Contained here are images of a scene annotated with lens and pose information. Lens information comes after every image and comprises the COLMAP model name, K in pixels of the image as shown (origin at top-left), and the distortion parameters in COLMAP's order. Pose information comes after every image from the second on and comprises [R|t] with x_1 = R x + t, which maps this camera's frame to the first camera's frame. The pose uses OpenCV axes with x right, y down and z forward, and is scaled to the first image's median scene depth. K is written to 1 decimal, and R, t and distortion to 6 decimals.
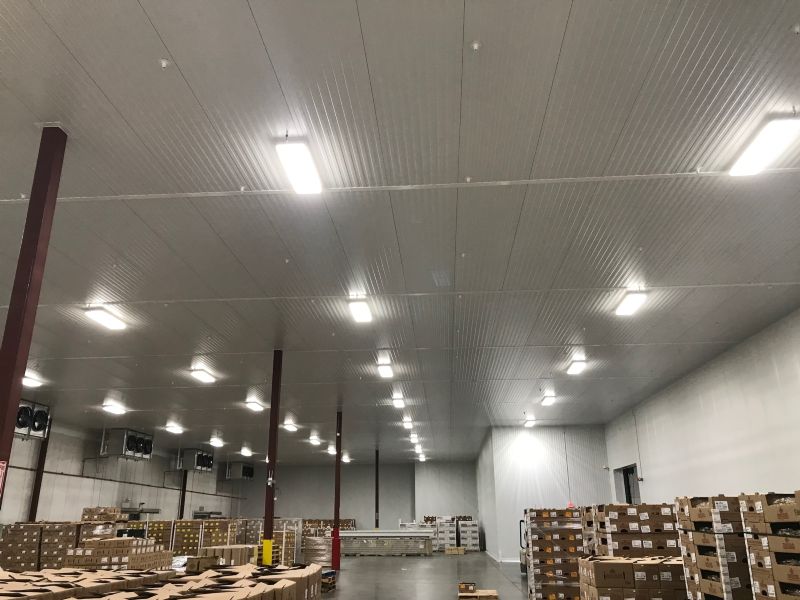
lens RADIAL K [[661.2, 0, 400.0], [0, 661.2, 300.0], [0, 0, 1]] dist [0.013715, 0.007055]
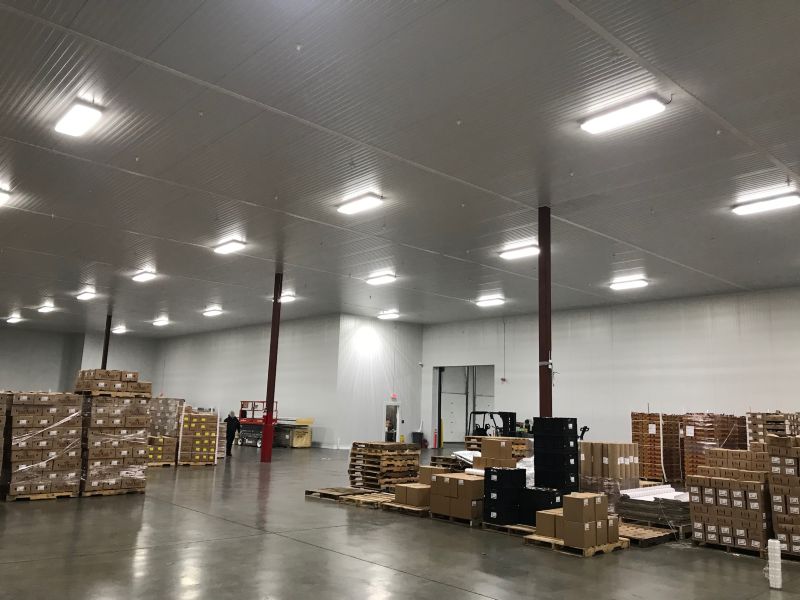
lens RADIAL K [[661.2, 0, 400.0], [0, 661.2, 300.0], [0, 0, 1]] dist [0.013715, 0.007055]
pose [[0.695523, 0.151525, 0.702345, -0.640485], [-0.264934, 0.962716, 0.054663, 0.142979], [-0.667876, -0.224094, 0.709735, 0.400061]]
